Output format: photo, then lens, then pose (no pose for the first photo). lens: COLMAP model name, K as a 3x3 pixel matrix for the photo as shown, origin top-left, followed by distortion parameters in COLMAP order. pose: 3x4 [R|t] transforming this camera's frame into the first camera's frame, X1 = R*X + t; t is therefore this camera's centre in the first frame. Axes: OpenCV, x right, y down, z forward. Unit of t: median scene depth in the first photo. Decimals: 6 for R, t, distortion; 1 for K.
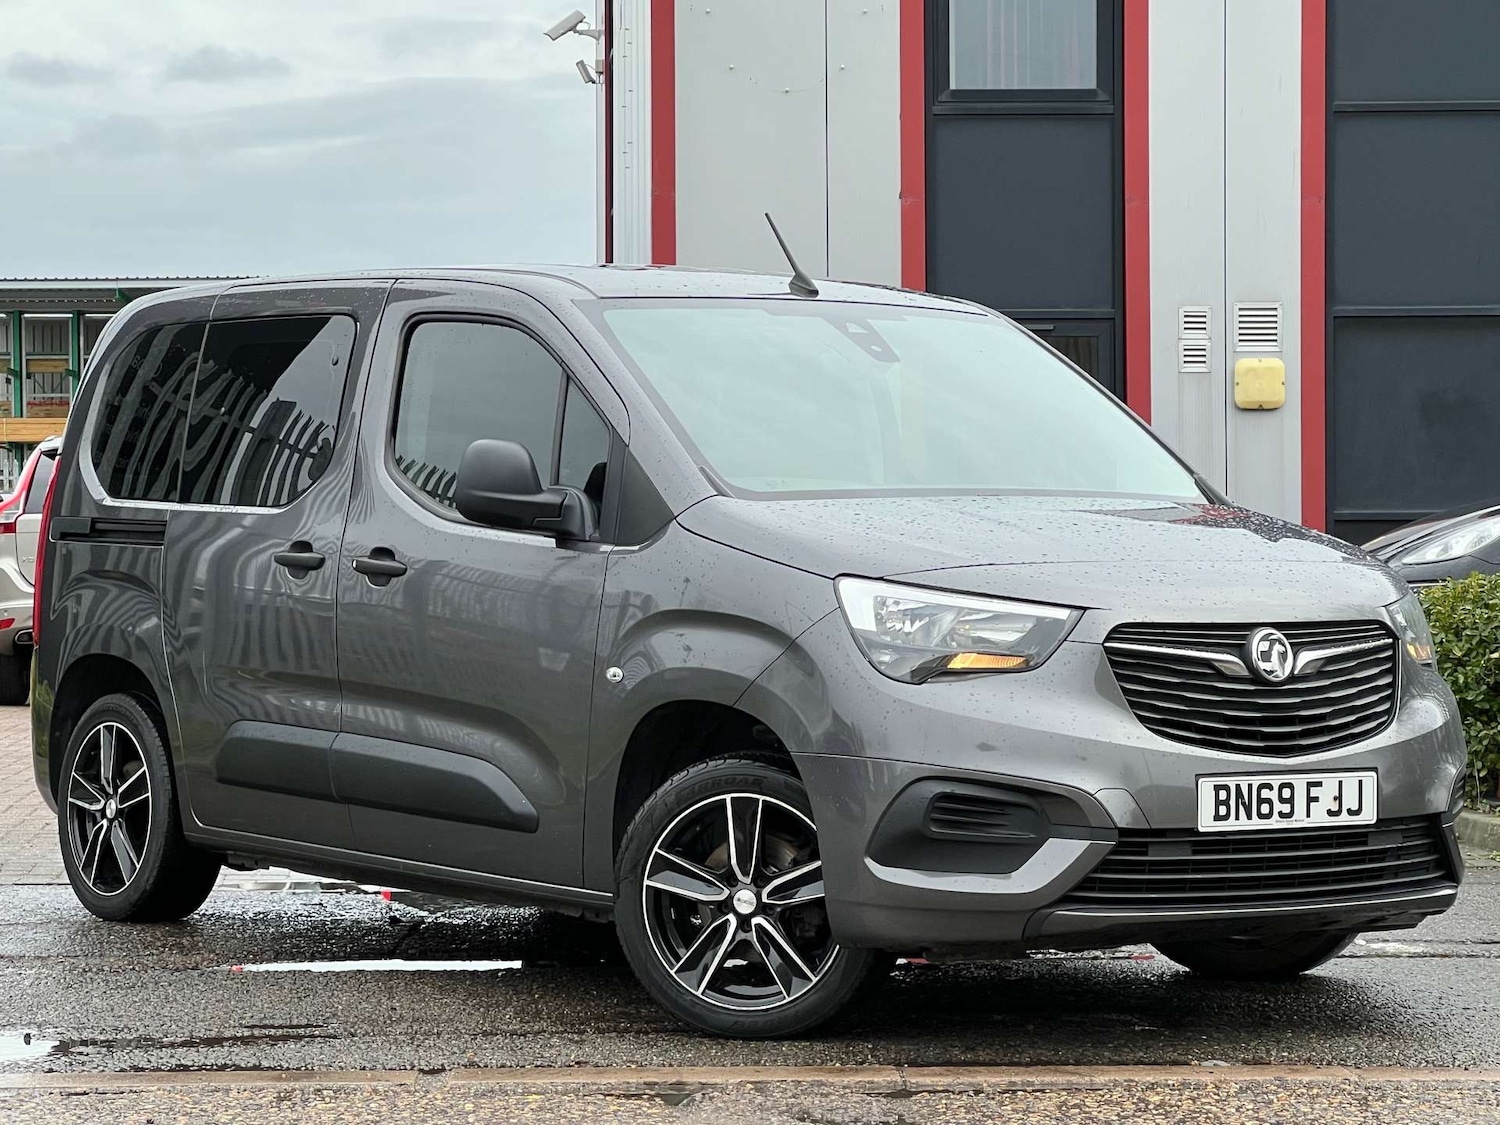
lens RADIAL K [[4765.2, 0, 707.3], [0, 4765.2, 561.8], [0, 0, 1]] dist [-0.102893, 4.363569]
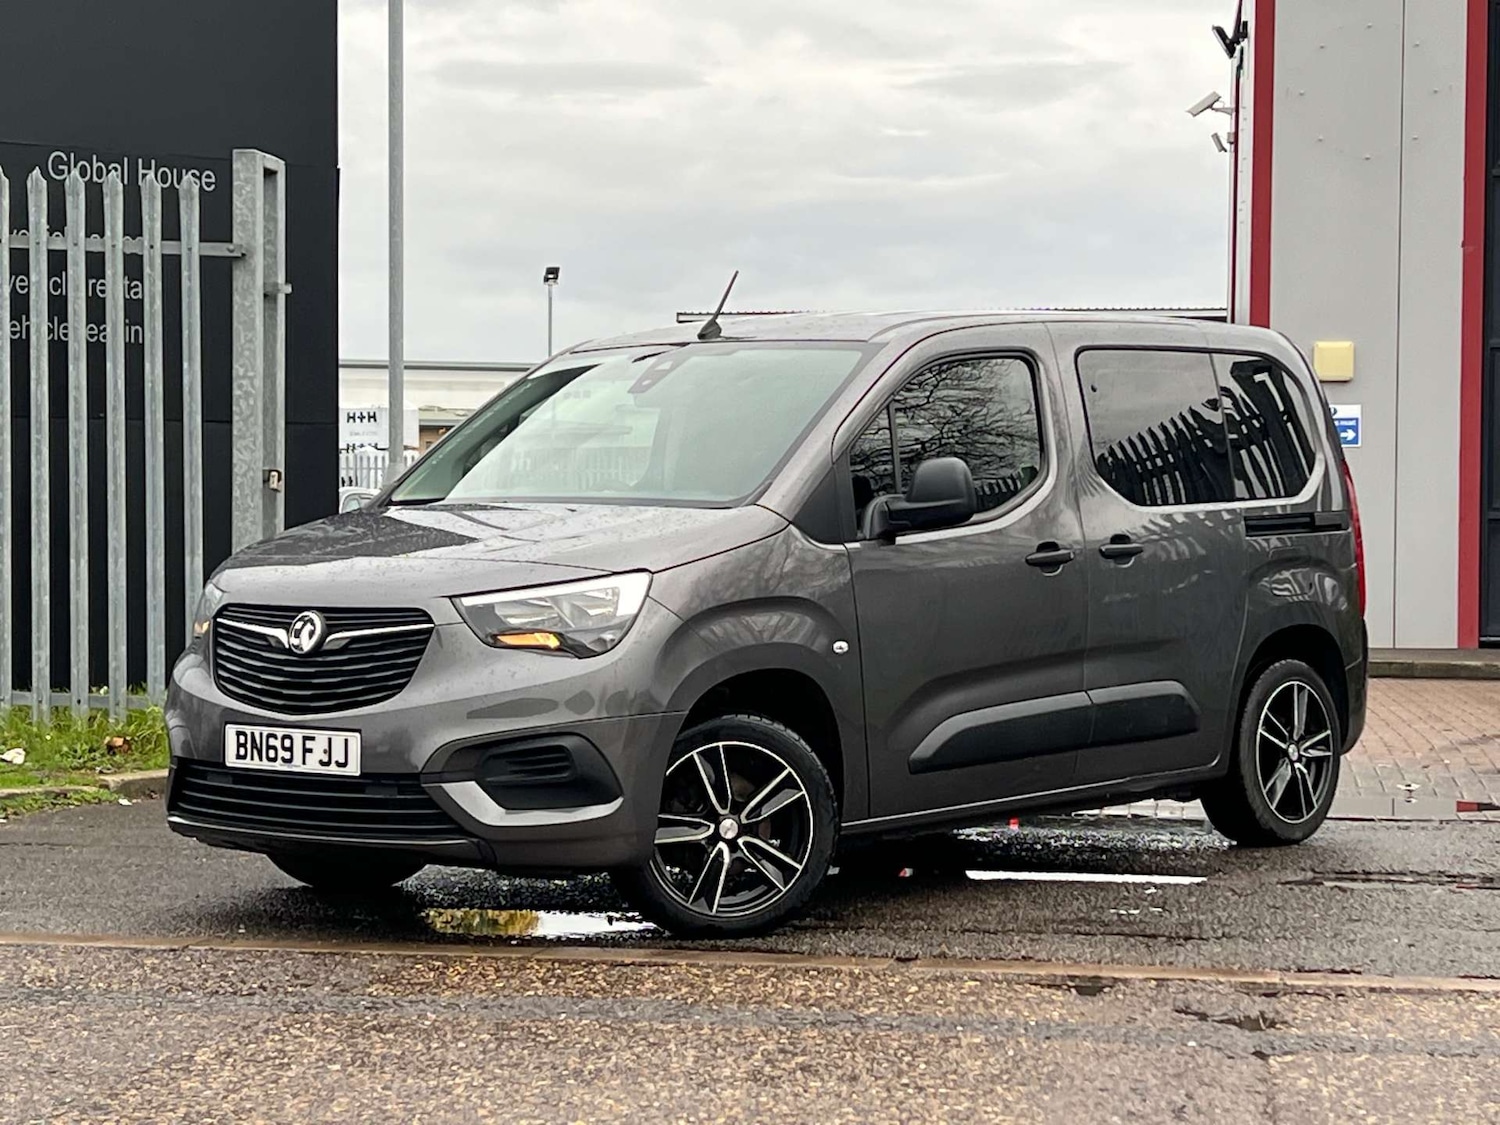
lens RADIAL K [[3409.9, 0, 790.8], [0, 3409.9, 569.7], [0, 0, 1]] dist [0.284186, -2.073034]
pose [[0.236725, 0.021573, -0.971337, 1.027513], [-0.003179, 0.999765, 0.021429, -0.016773], [0.971572, -0.001985, 0.236738, 0.914466]]
